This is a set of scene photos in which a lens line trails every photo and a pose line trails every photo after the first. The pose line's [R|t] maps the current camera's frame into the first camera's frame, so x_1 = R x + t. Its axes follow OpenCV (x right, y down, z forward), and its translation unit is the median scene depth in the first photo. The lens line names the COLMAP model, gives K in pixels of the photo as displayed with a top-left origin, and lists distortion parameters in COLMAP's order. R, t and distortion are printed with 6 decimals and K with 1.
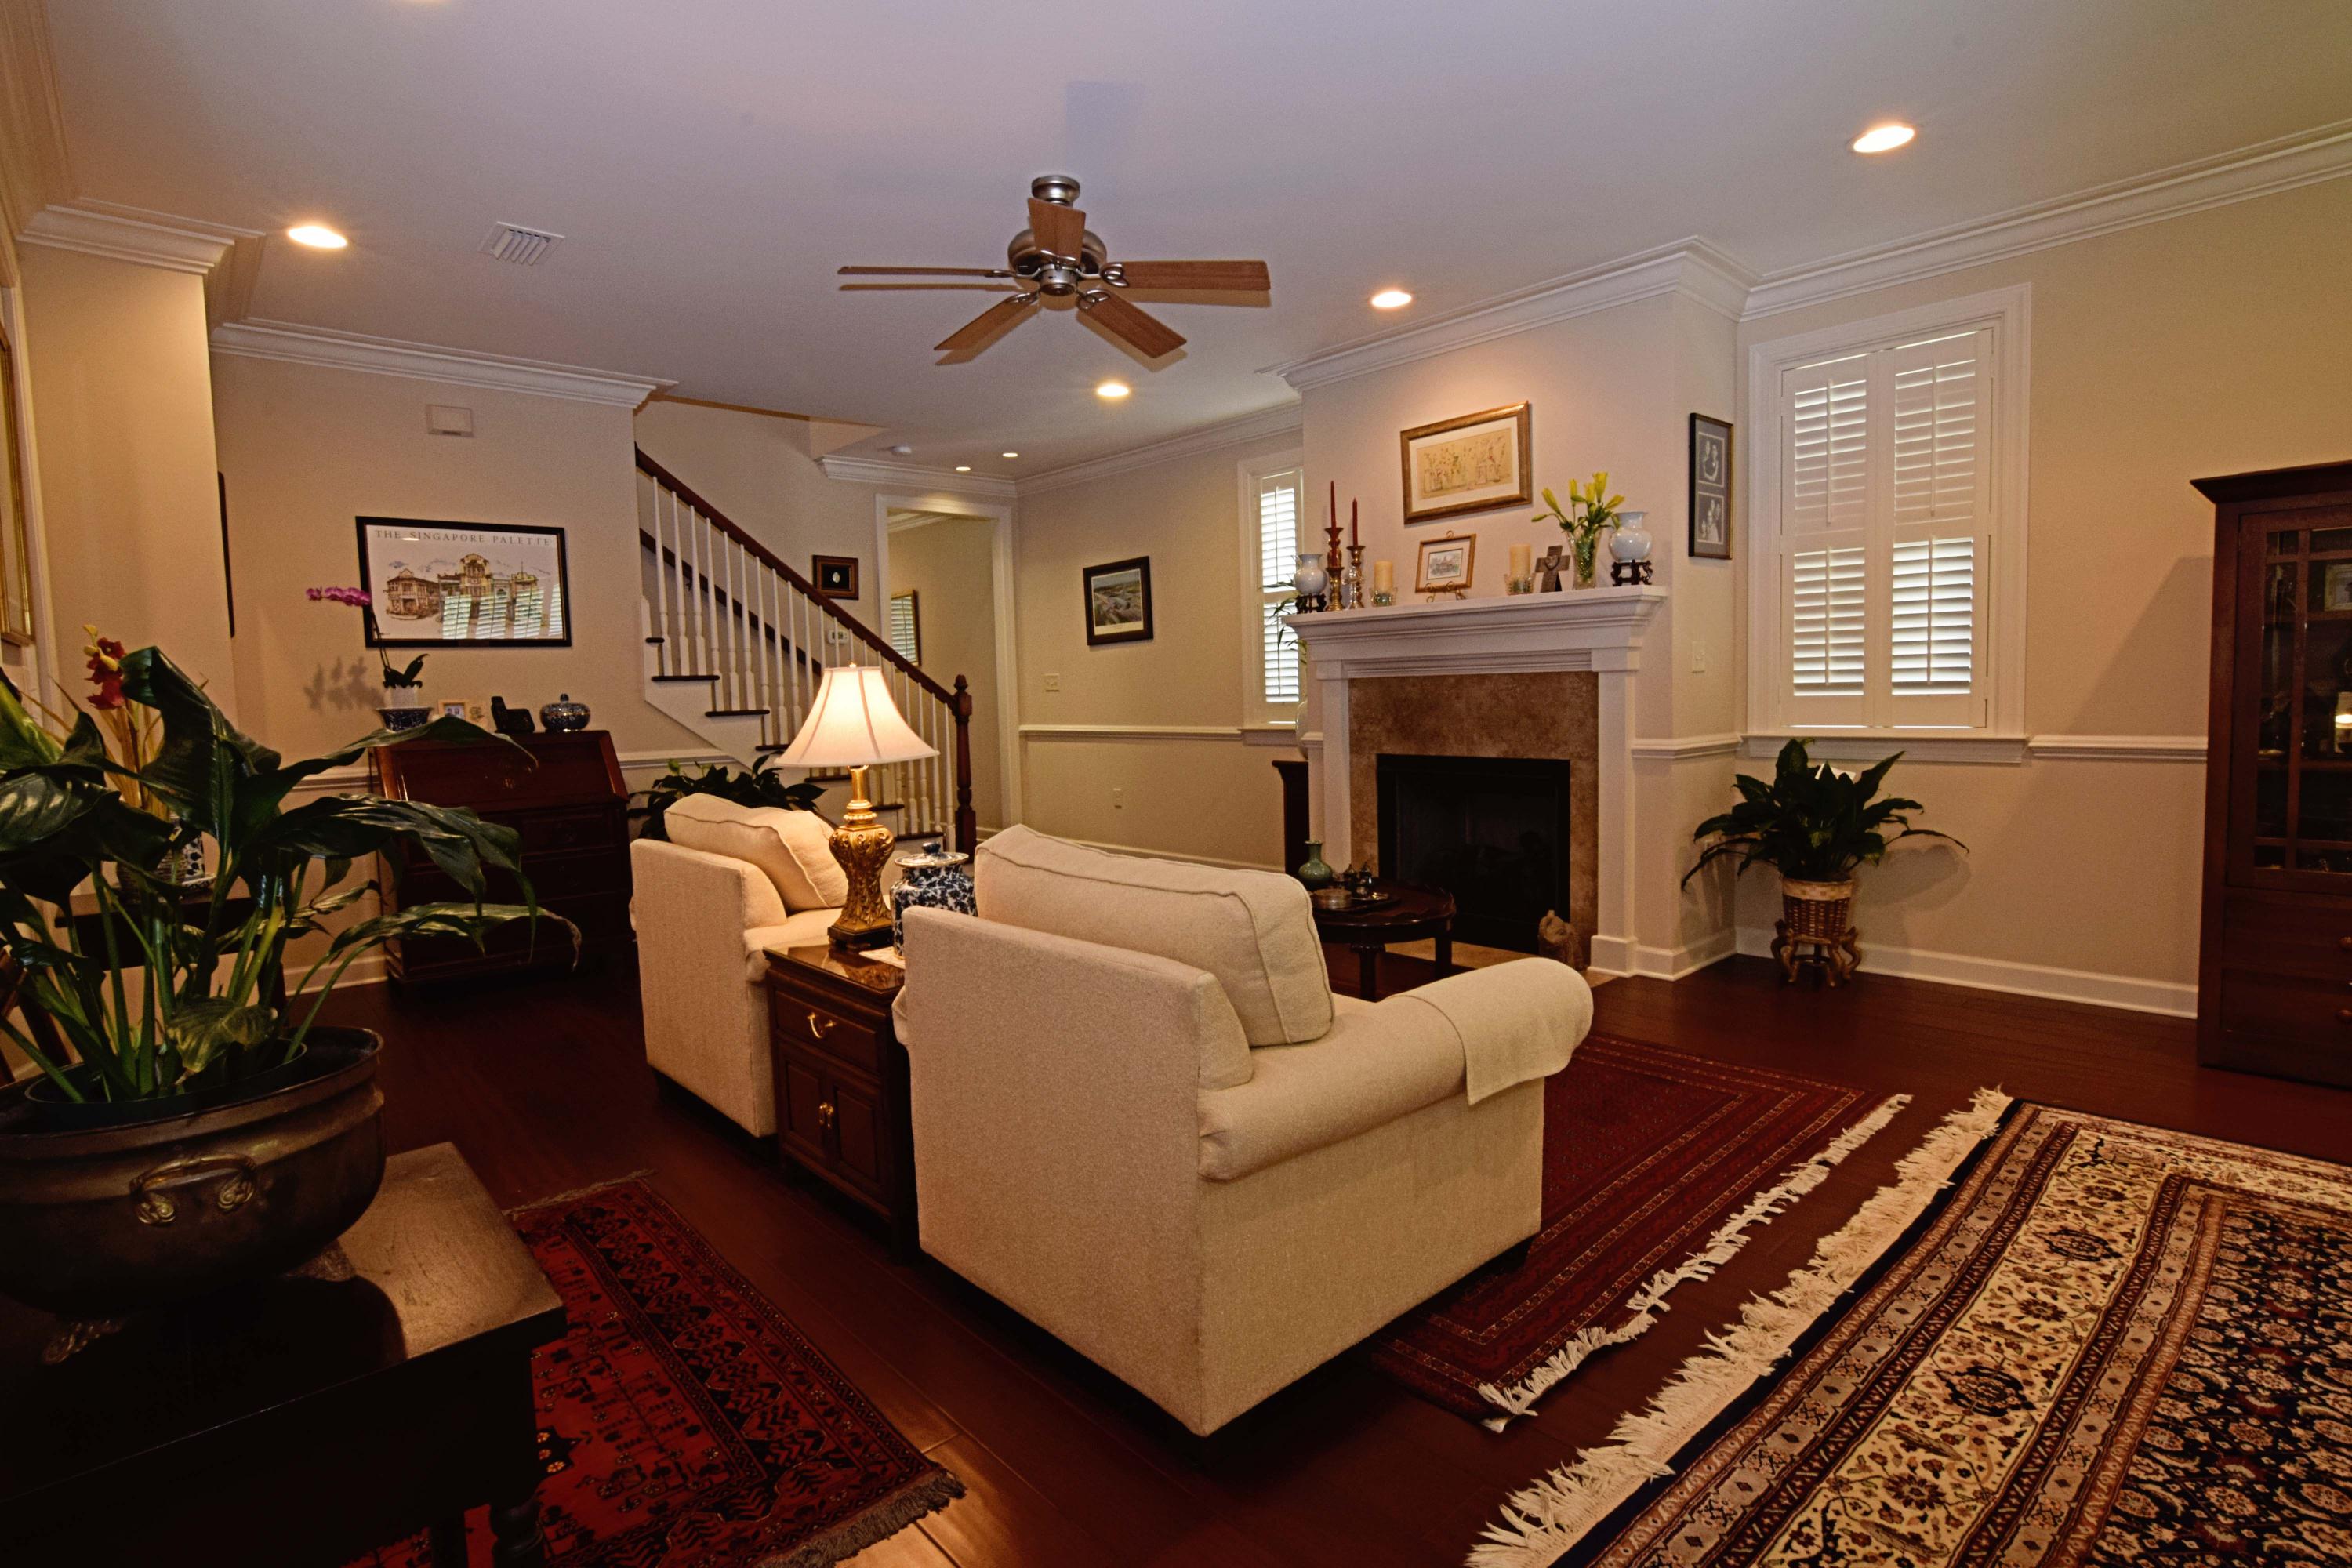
lens RADIAL K [[1145.6, 0, 1174.3], [0, 1145.6, 784.8], [0, 0, 1]] dist [-0.031826, 0.009661]
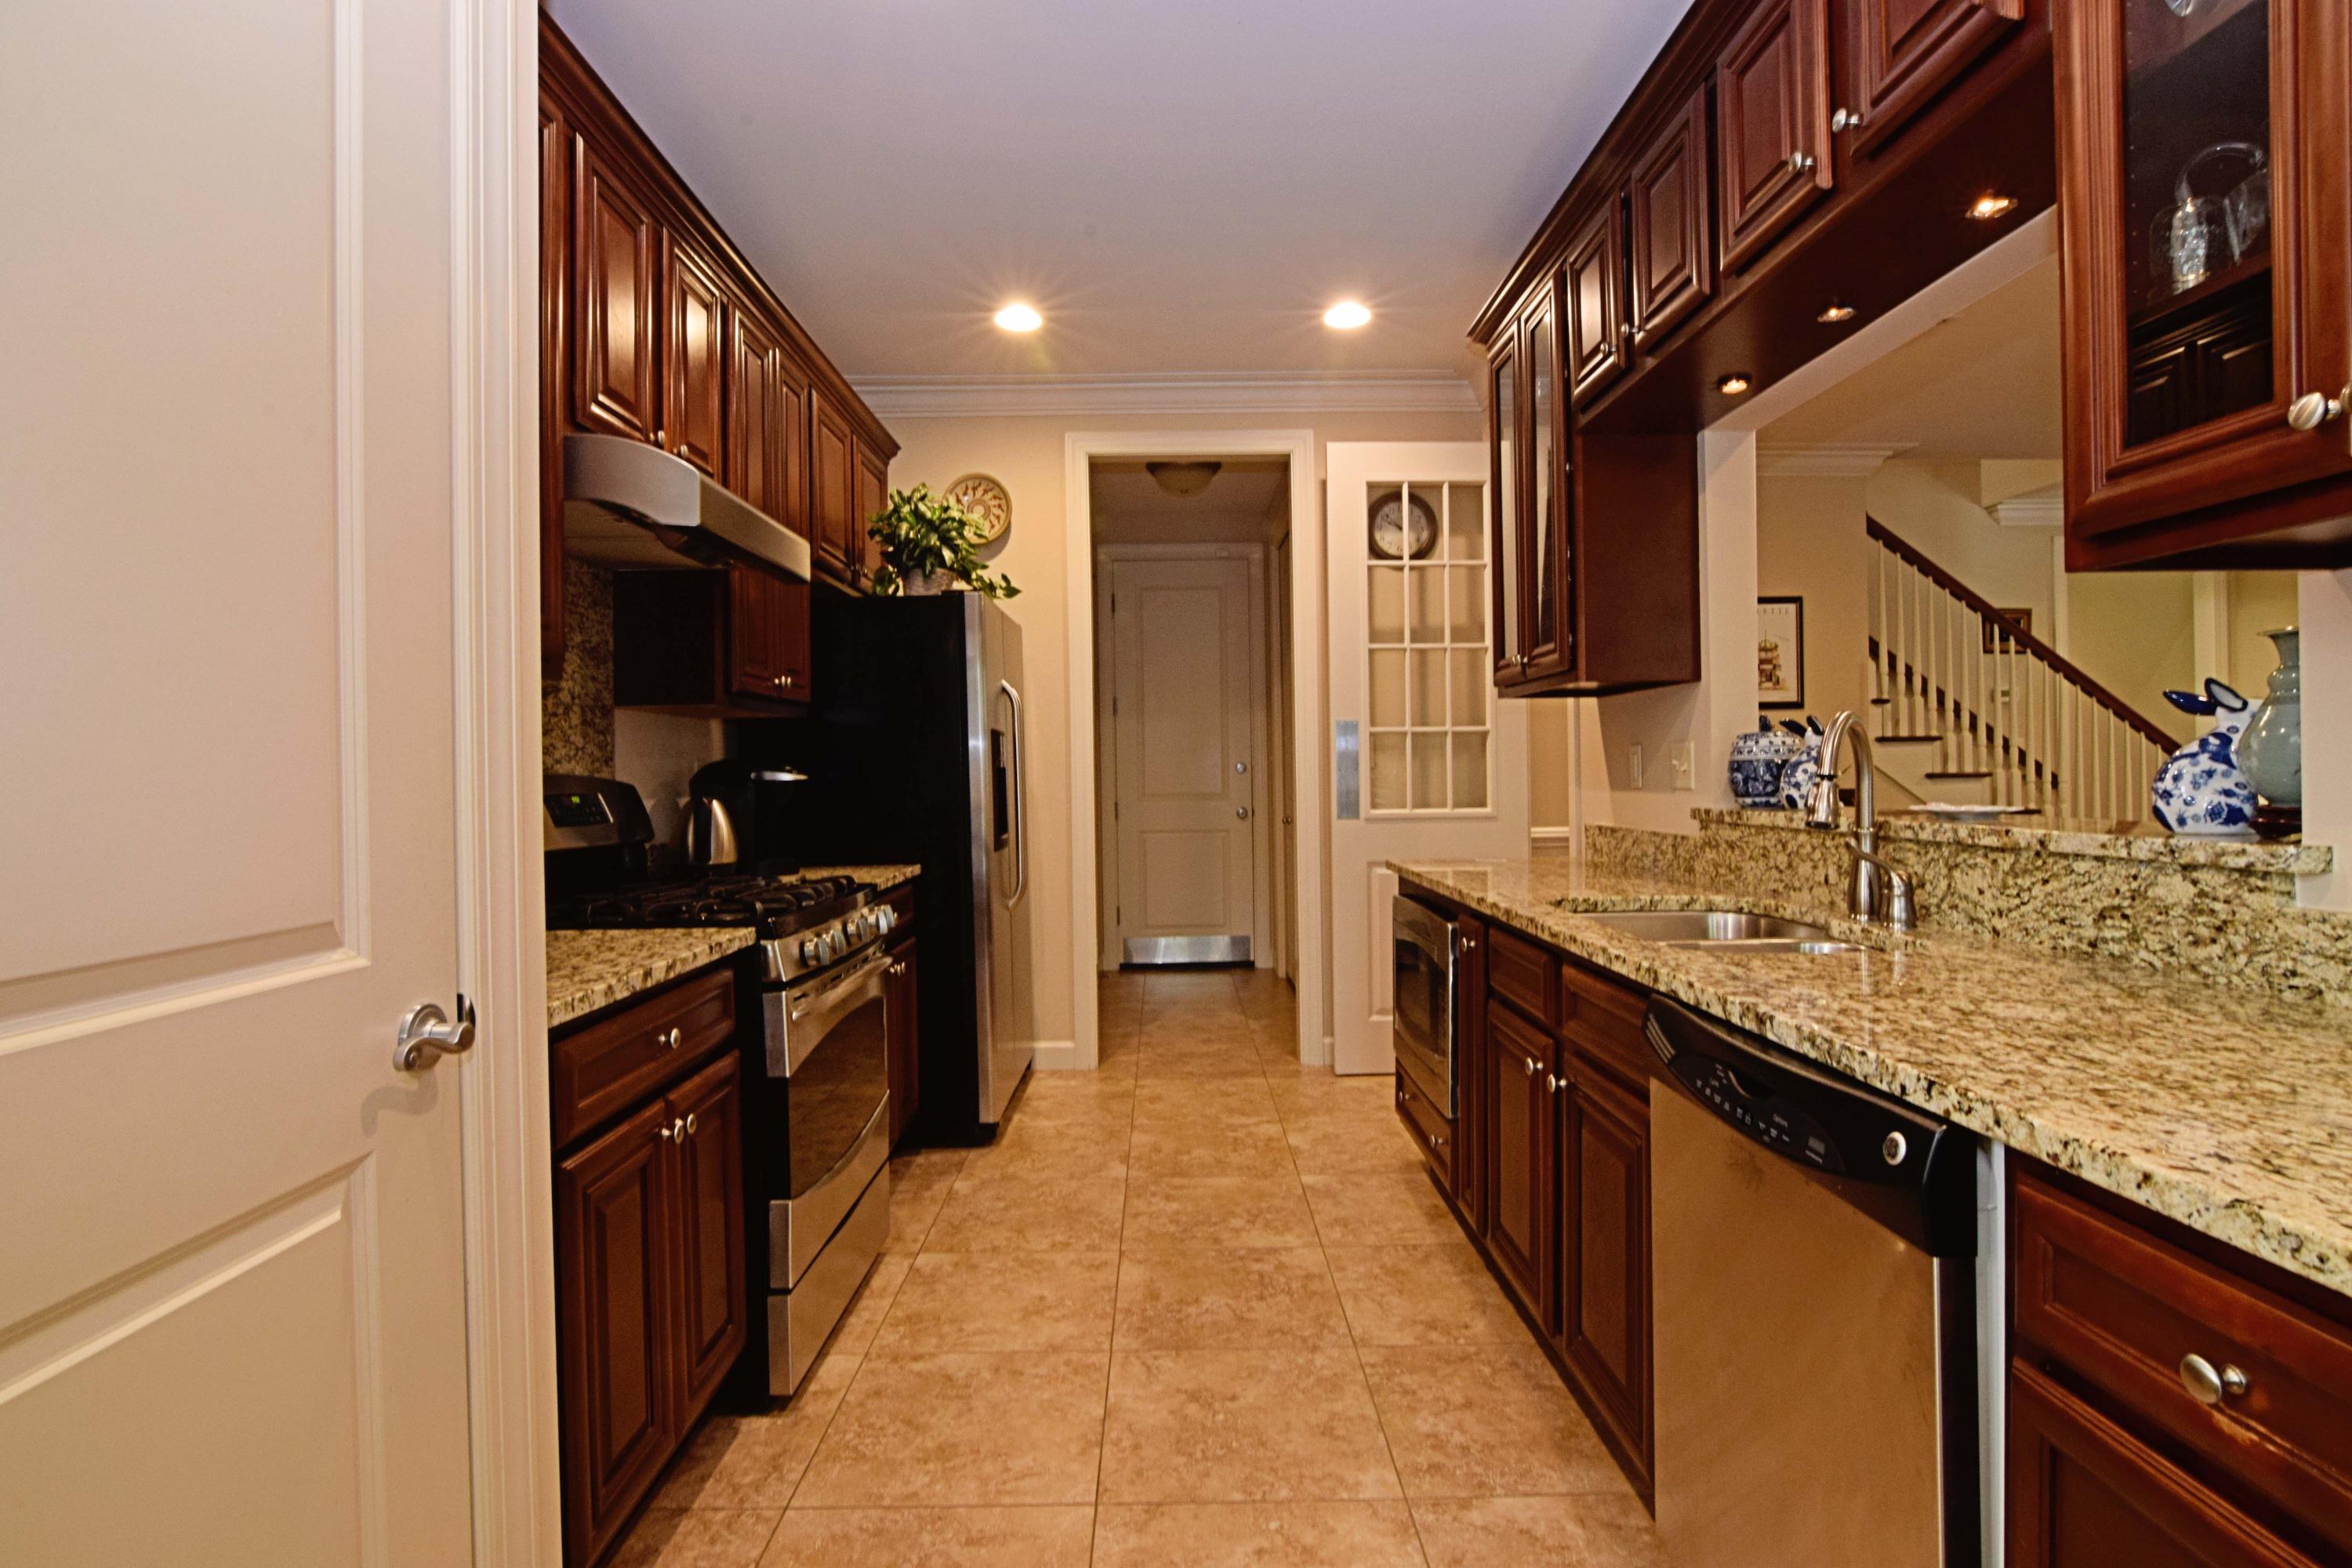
lens RADIAL K [[1145.6, 0, 1177.8], [0, 1145.6, 782.4], [0, 0, 1]] dist [-0.031826, 0.009661]
pose [[0.749358, 0.021044, -0.661831, -0.330374], [-0.059501, 0.997591, -0.035649, 0.022184], [0.659487, 0.066093, 0.748805, -0.201511]]
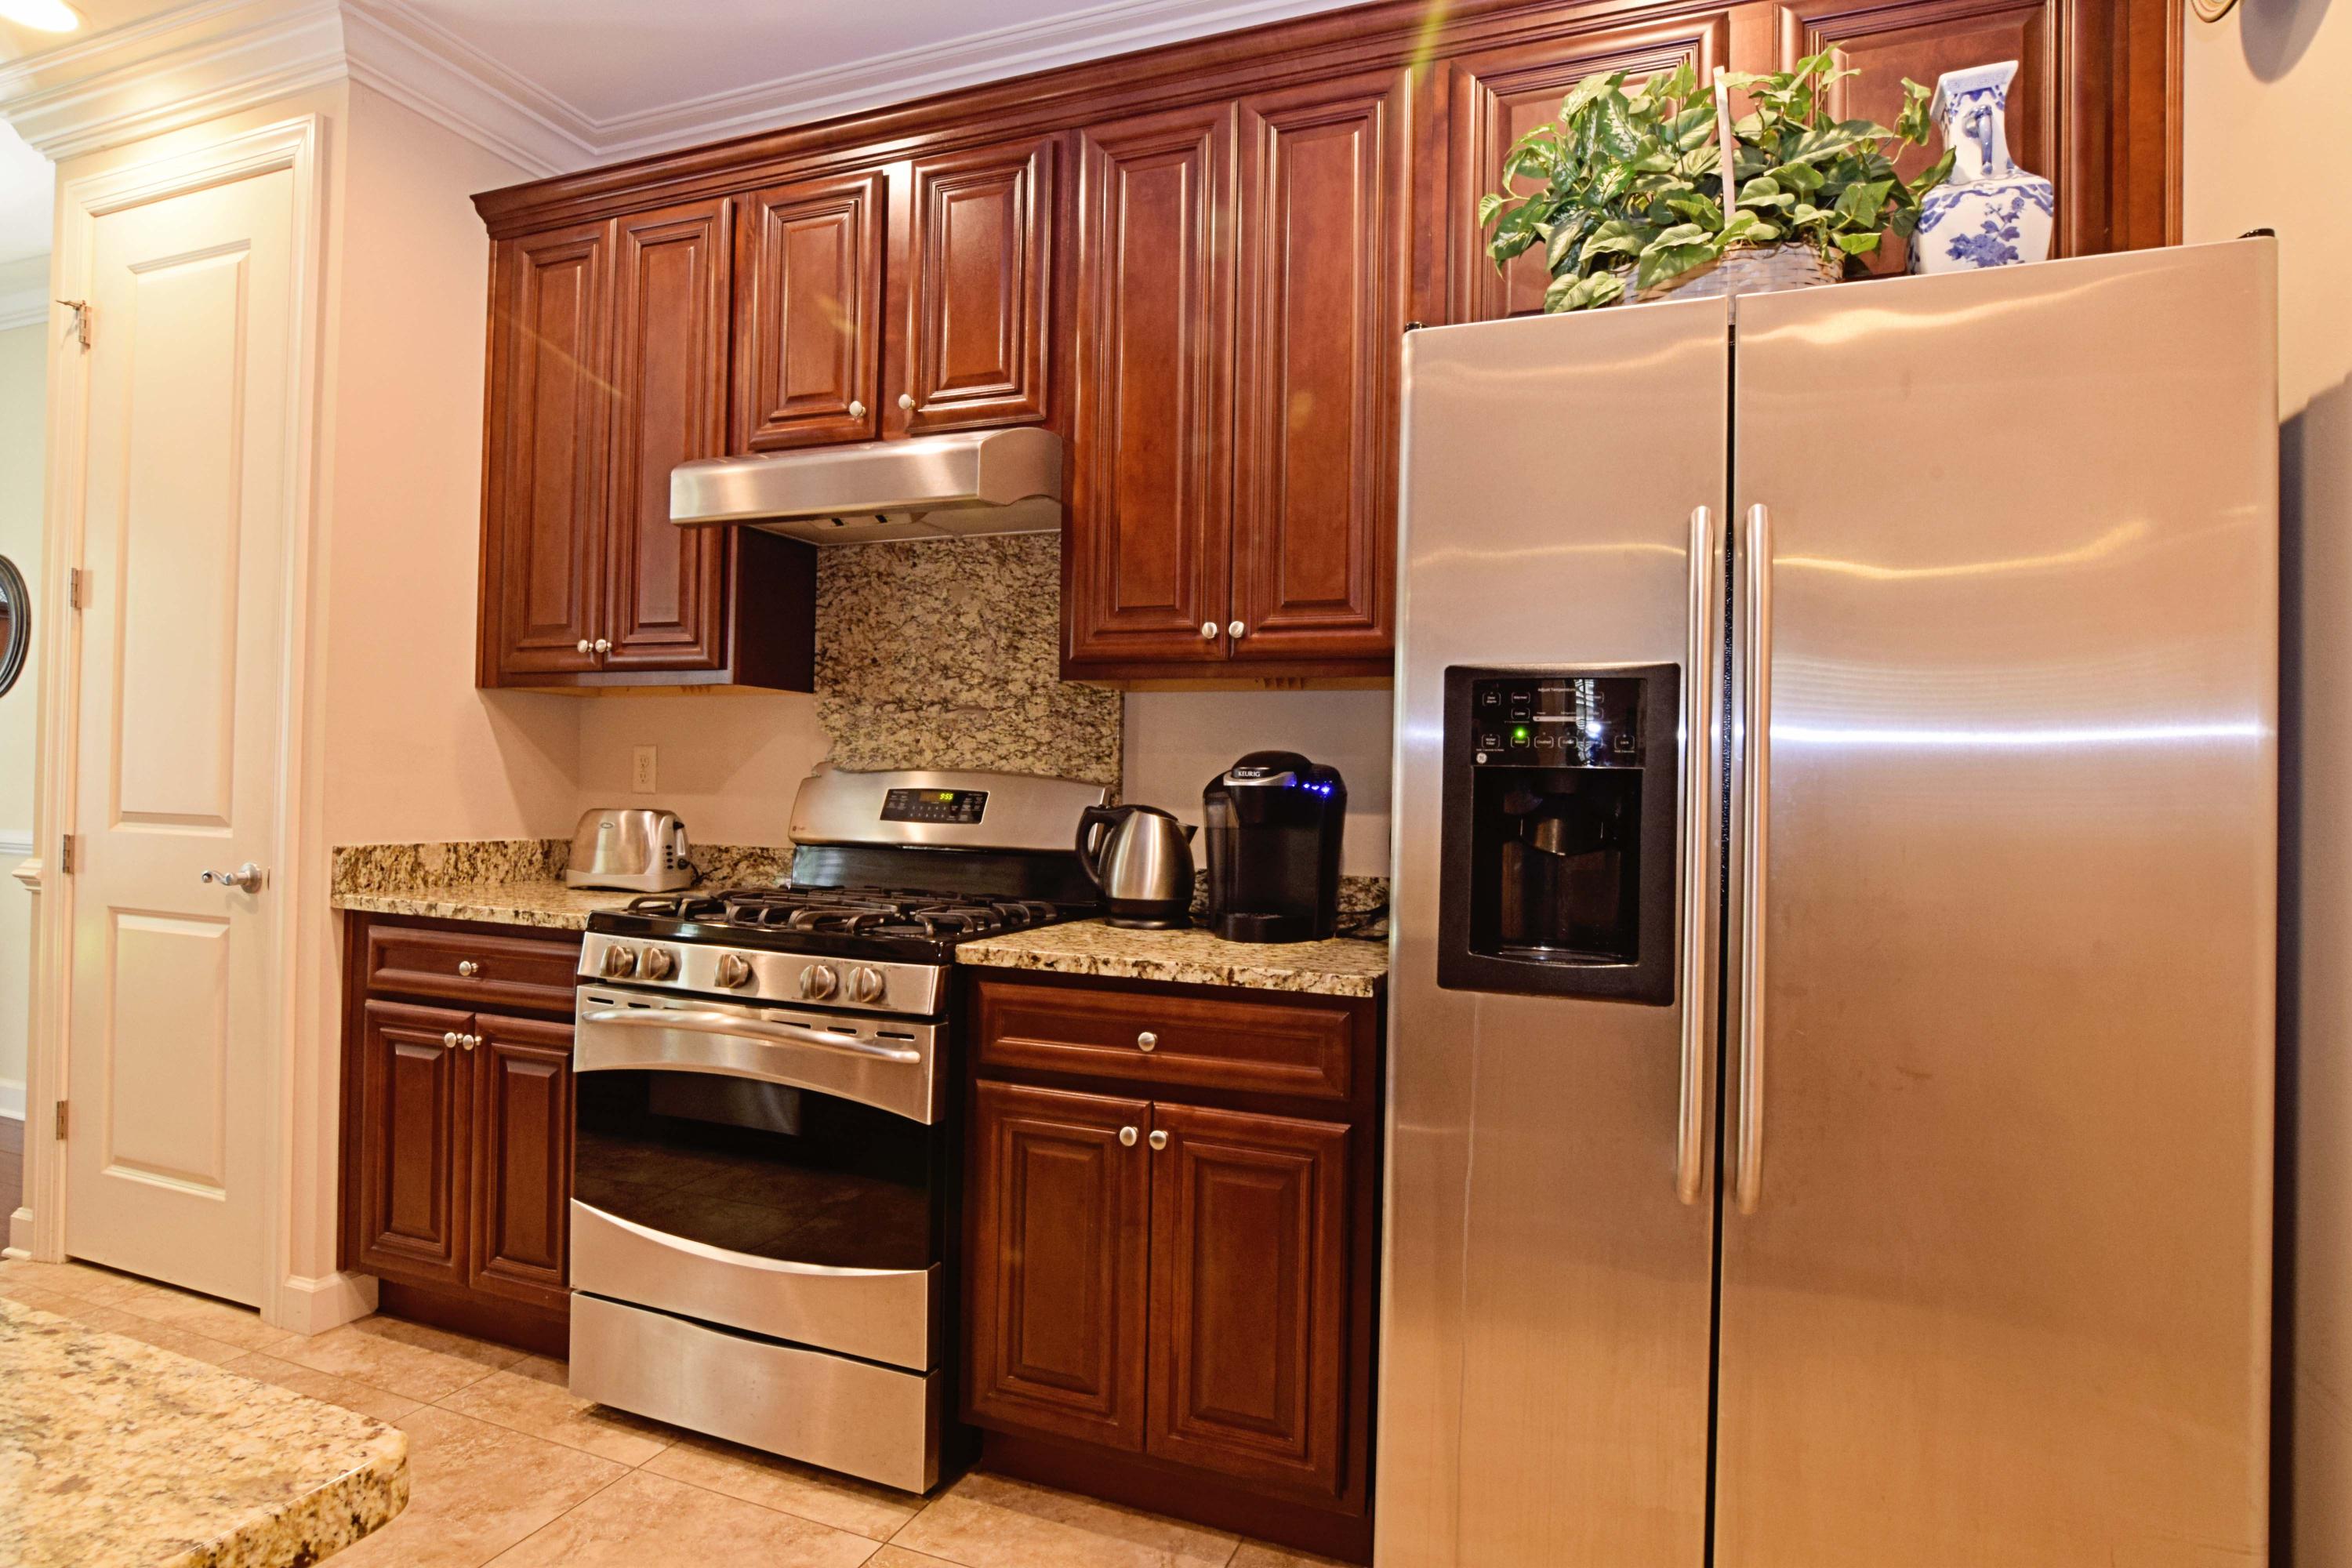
lens RADIAL K [[1319.1, 0, 1178.2], [0, 1319.1, 774.1], [0, 0, 1]] dist [-0.000787, 0.000140]
pose [[-0.907450, 0.004938, -0.420132, -0.779042], [-0.033127, 0.995977, 0.083258, -0.041097], [0.418853, 0.089471, -0.903636, 0.675641]]
